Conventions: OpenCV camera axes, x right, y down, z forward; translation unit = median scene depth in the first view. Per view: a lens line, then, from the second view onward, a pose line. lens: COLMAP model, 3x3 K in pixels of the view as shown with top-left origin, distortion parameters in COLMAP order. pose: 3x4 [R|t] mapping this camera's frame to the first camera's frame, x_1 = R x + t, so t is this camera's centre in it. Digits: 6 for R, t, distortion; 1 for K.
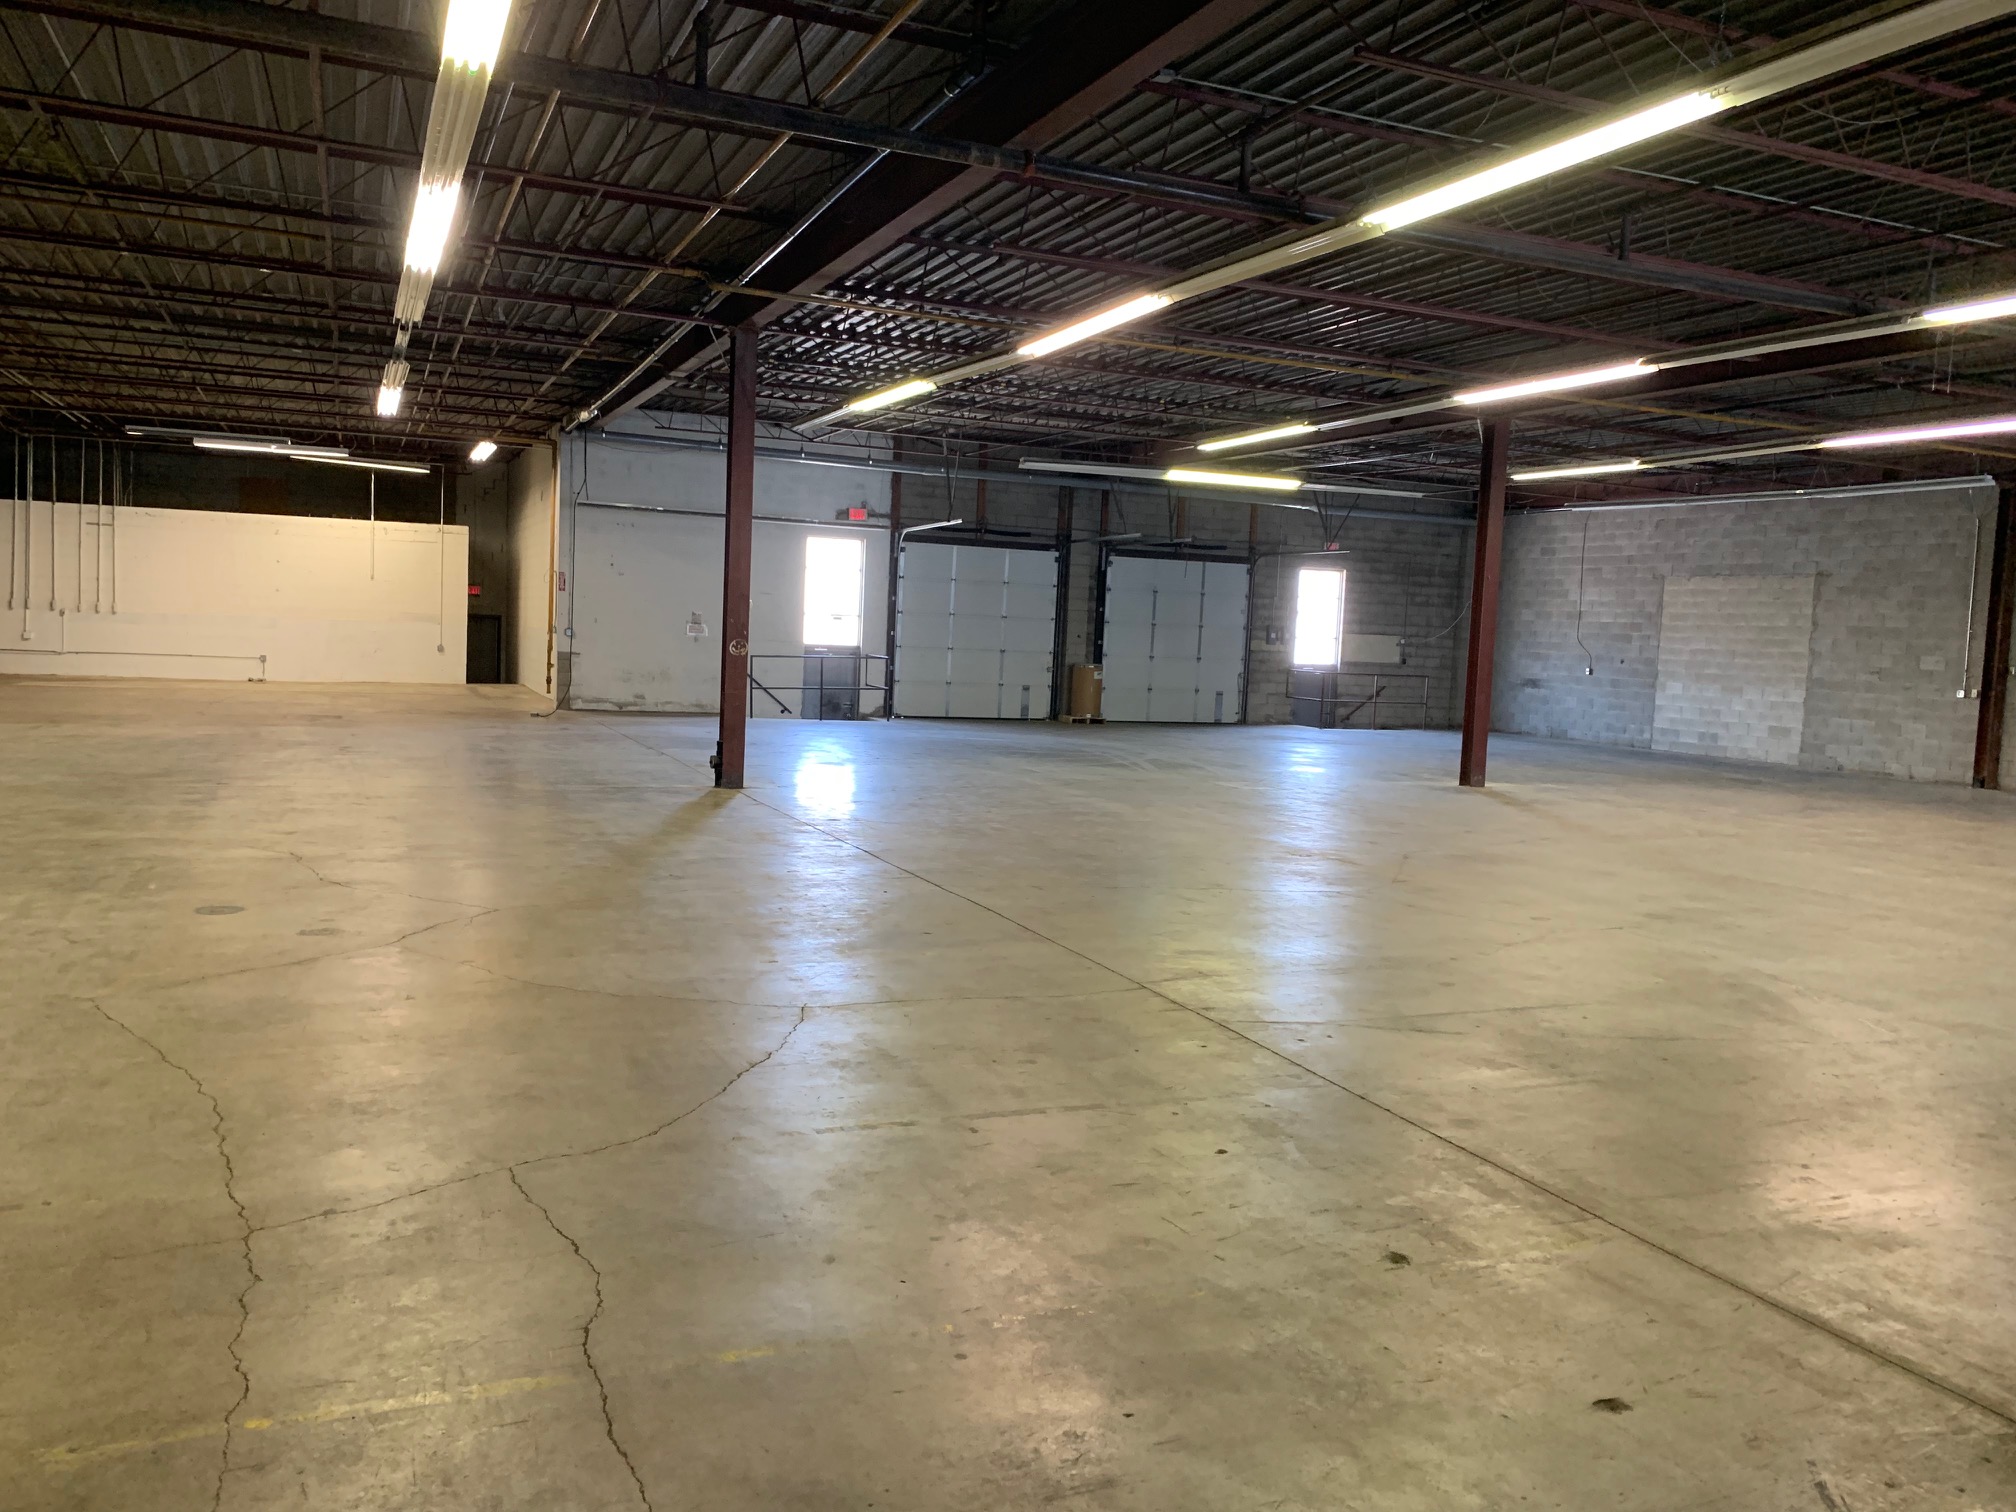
lens RADIAL K [[1535.3, 0, 976.5], [0, 1535.3, 750.8], [0, 0, 1]] dist [0.033193, -0.034665]
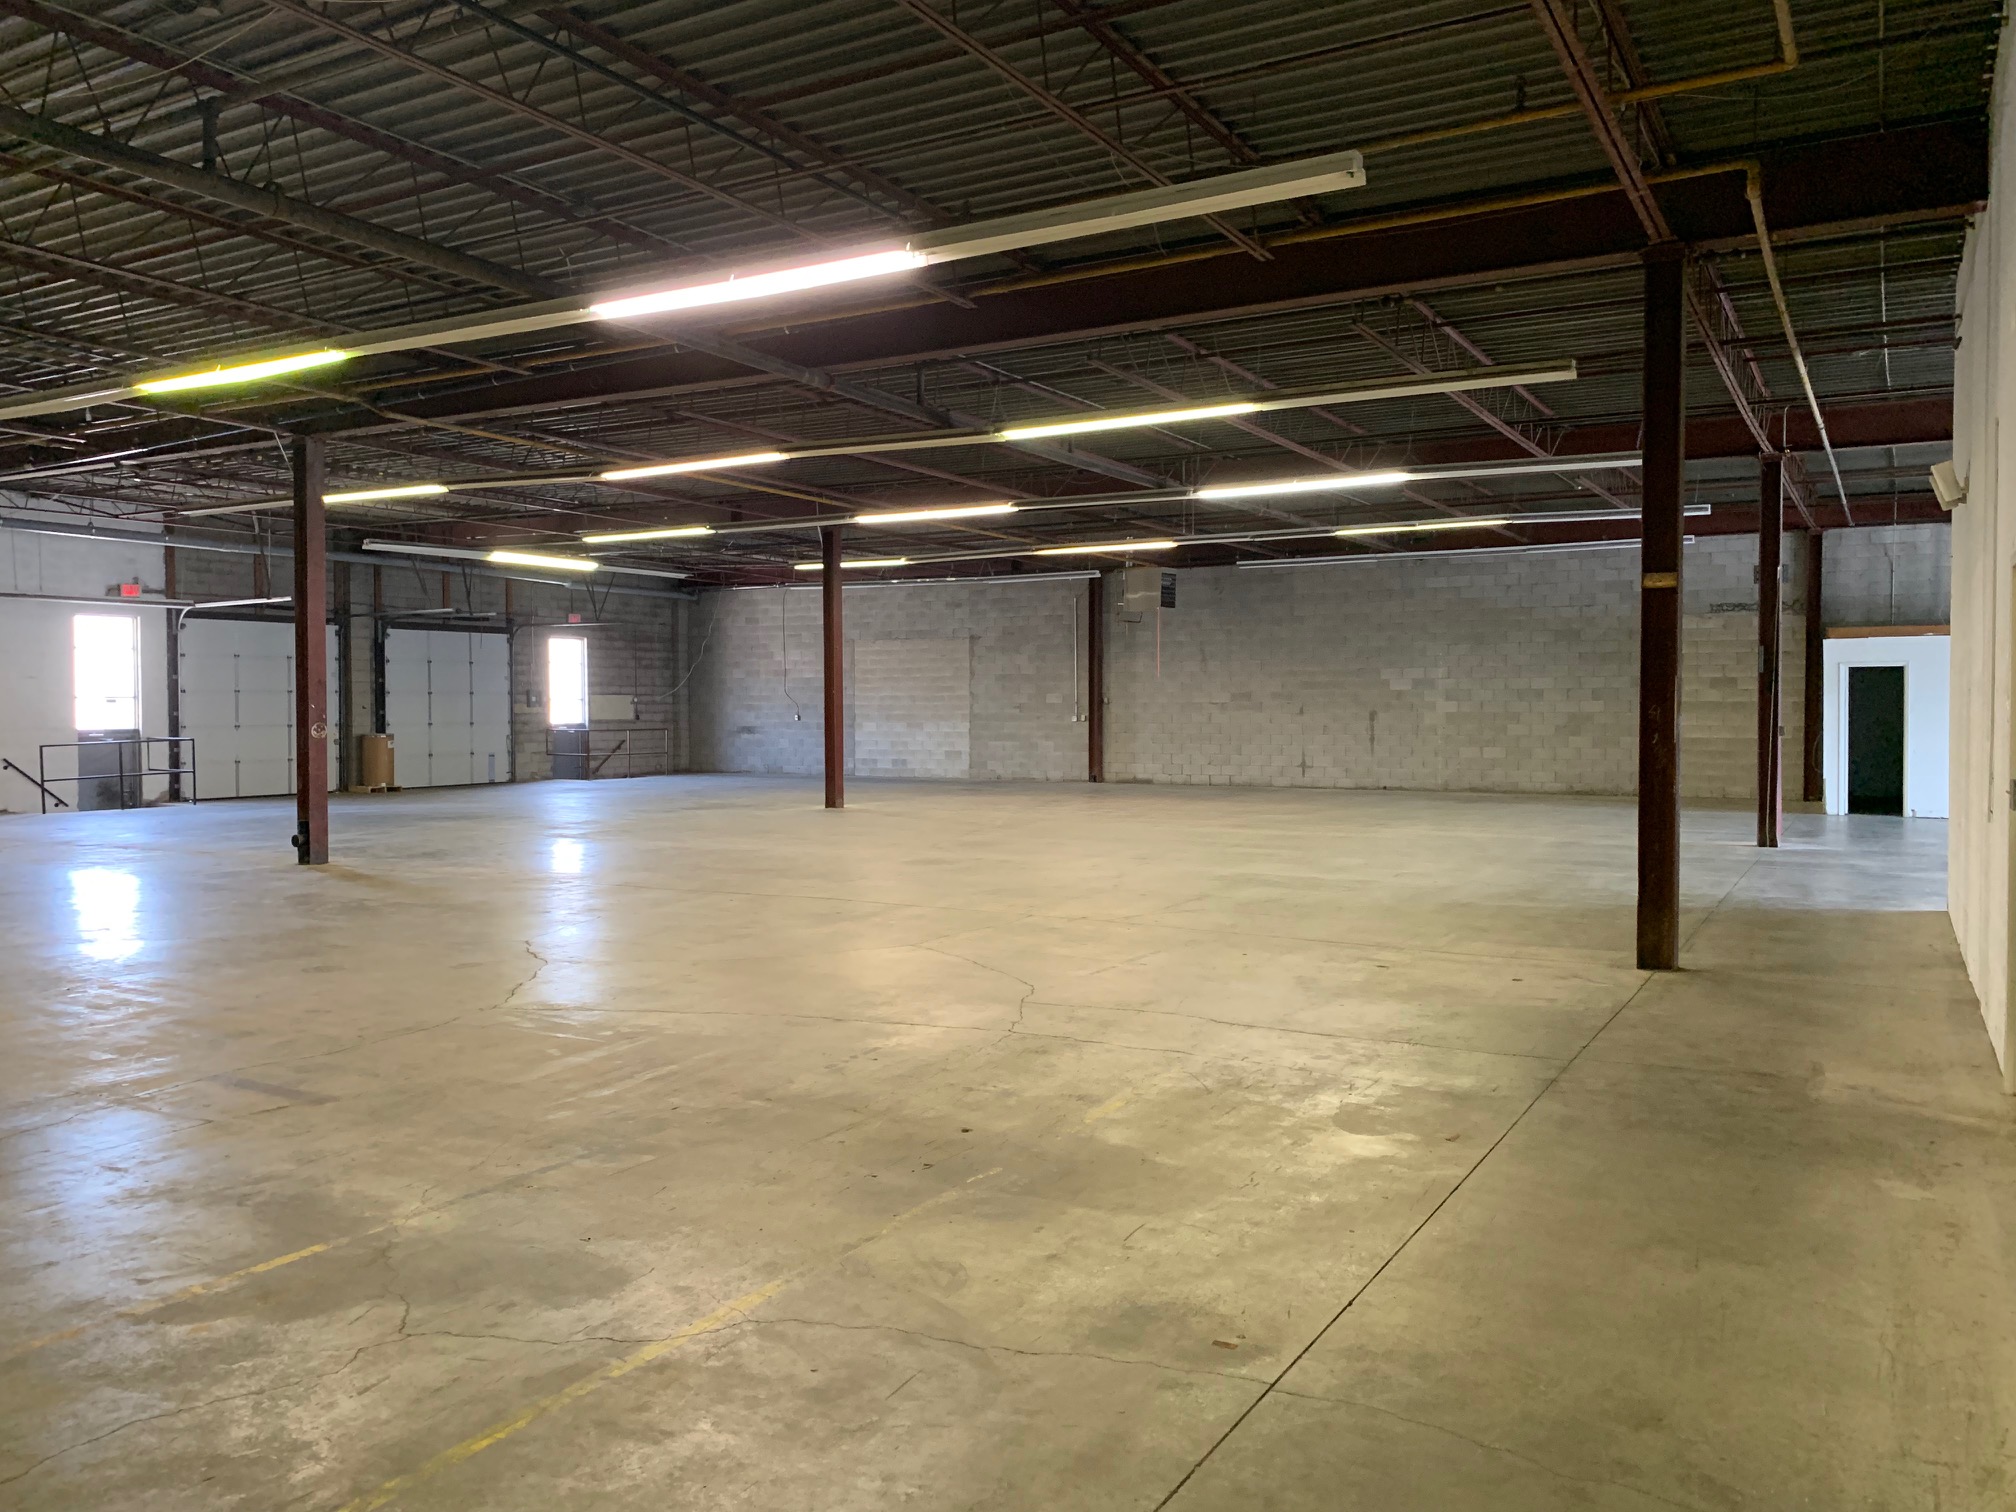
lens RADIAL K [[1535.3, 0, 1007.3], [0, 1535.3, 749.2], [0, 0, 1]] dist [0.033193, -0.034665]
pose [[0.784973, -0.063763, 0.616240, -0.242443], [0.086257, 0.996250, -0.006791, -0.003423], [-0.613496, 0.058486, 0.787529, -0.072005]]
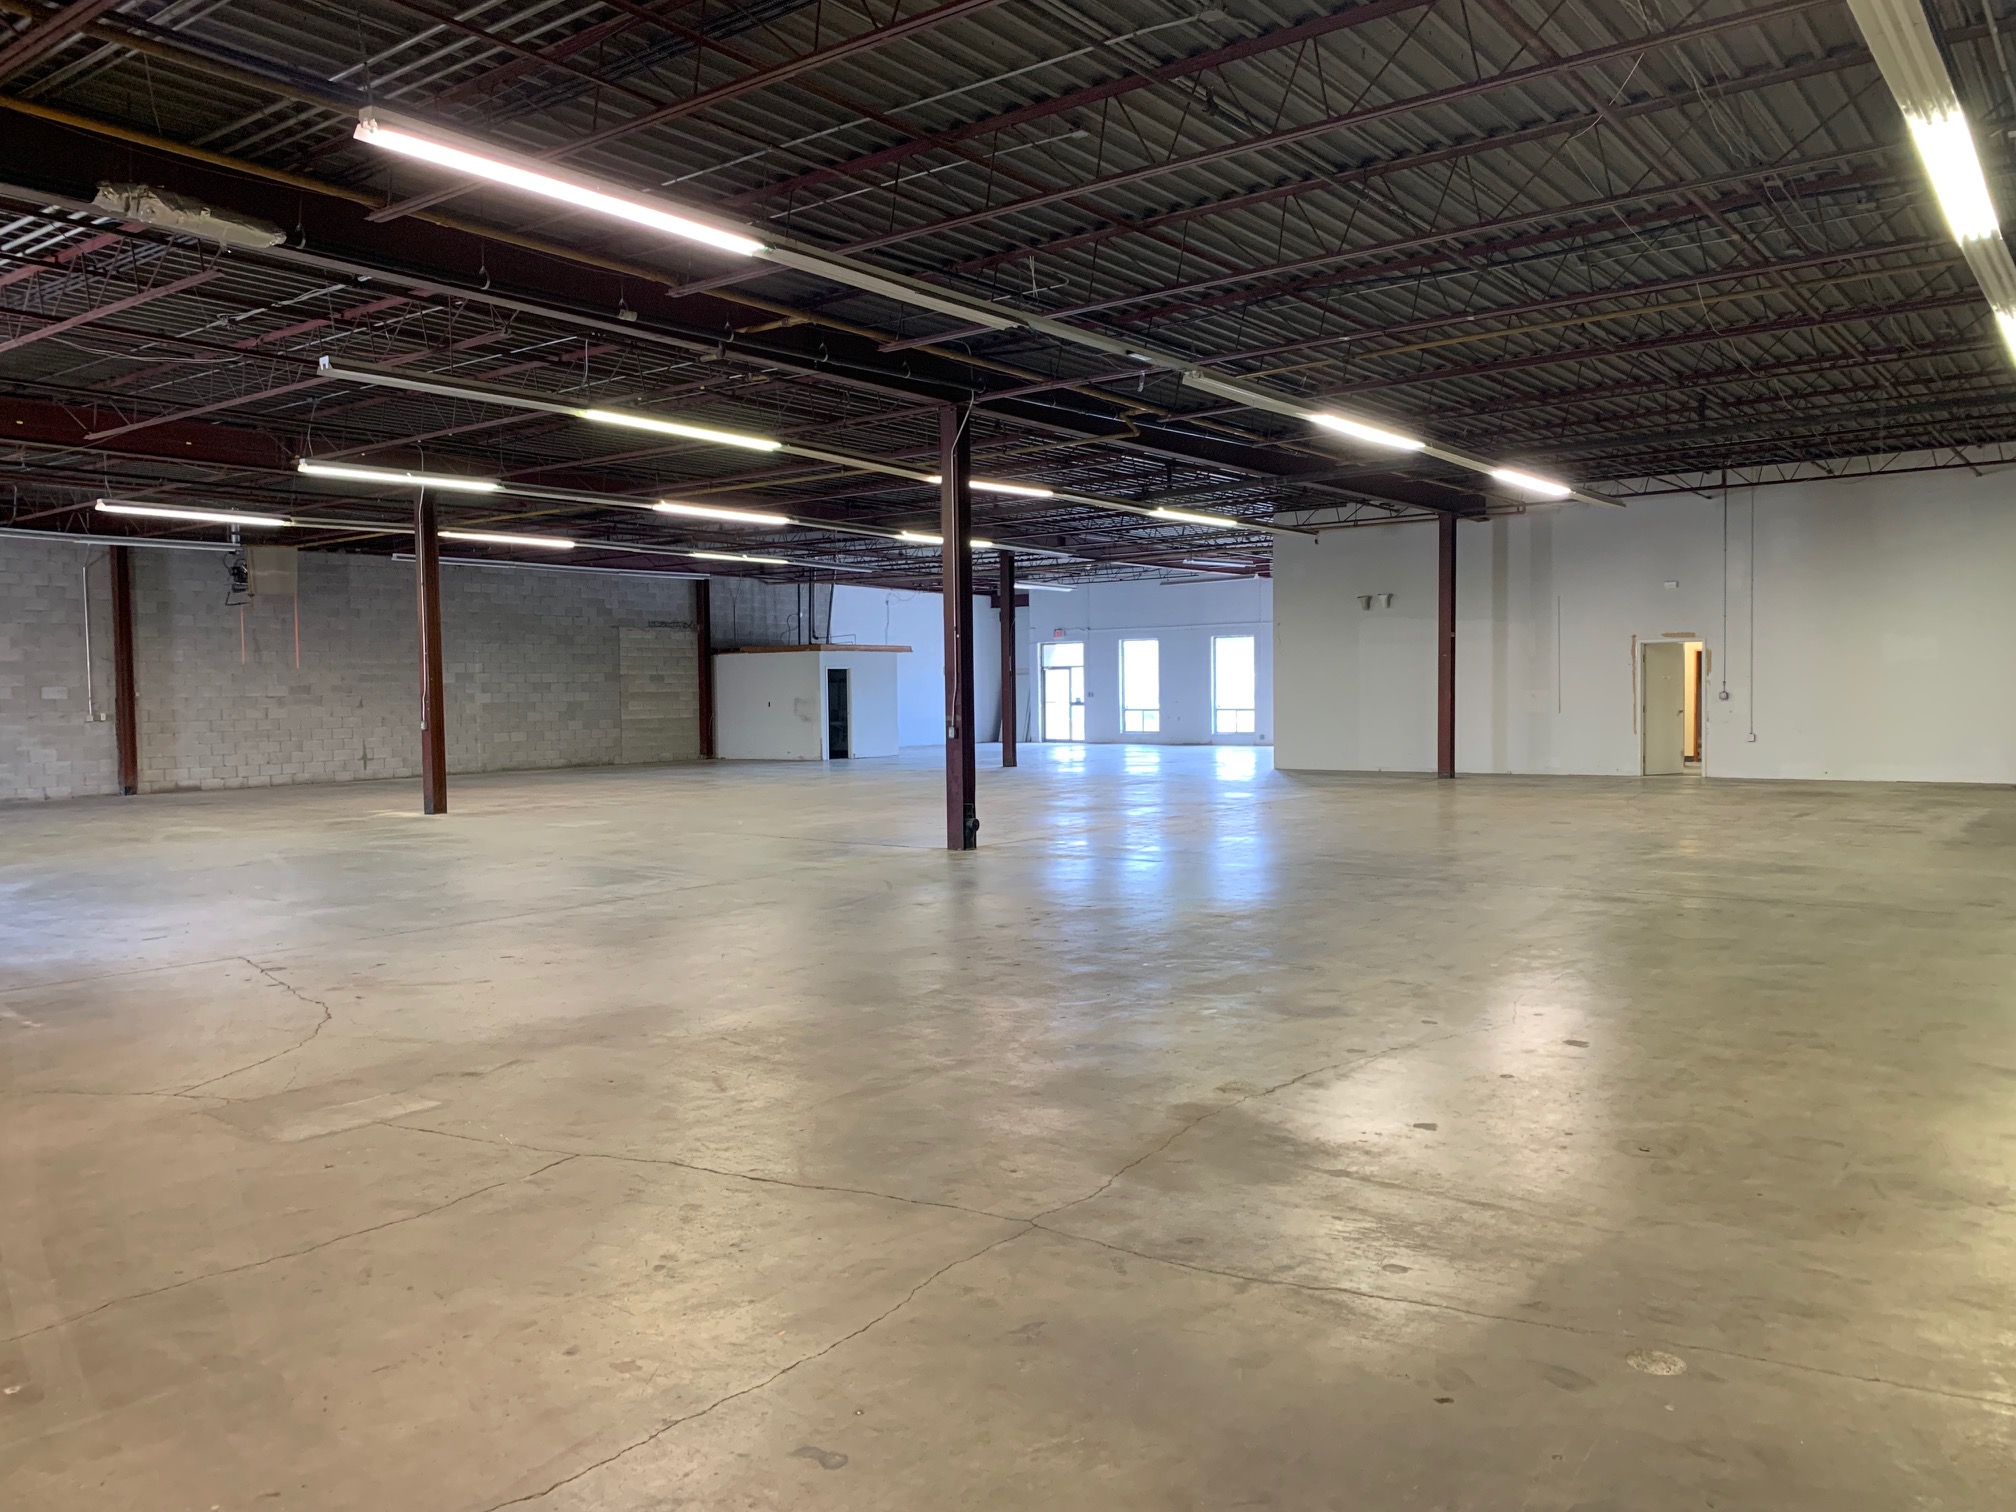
lens RADIAL K [[1535.3, 0, 1013.1], [0, 1535.3, 756.5], [0, 0, 1]] dist [0.033193, -0.034665]
pose [[-0.528644, -0.068179, 0.846101, -0.575620], [0.064244, 0.990697, 0.119970, -0.083752], [-0.846409, 0.117778, -0.519346, 0.828961]]
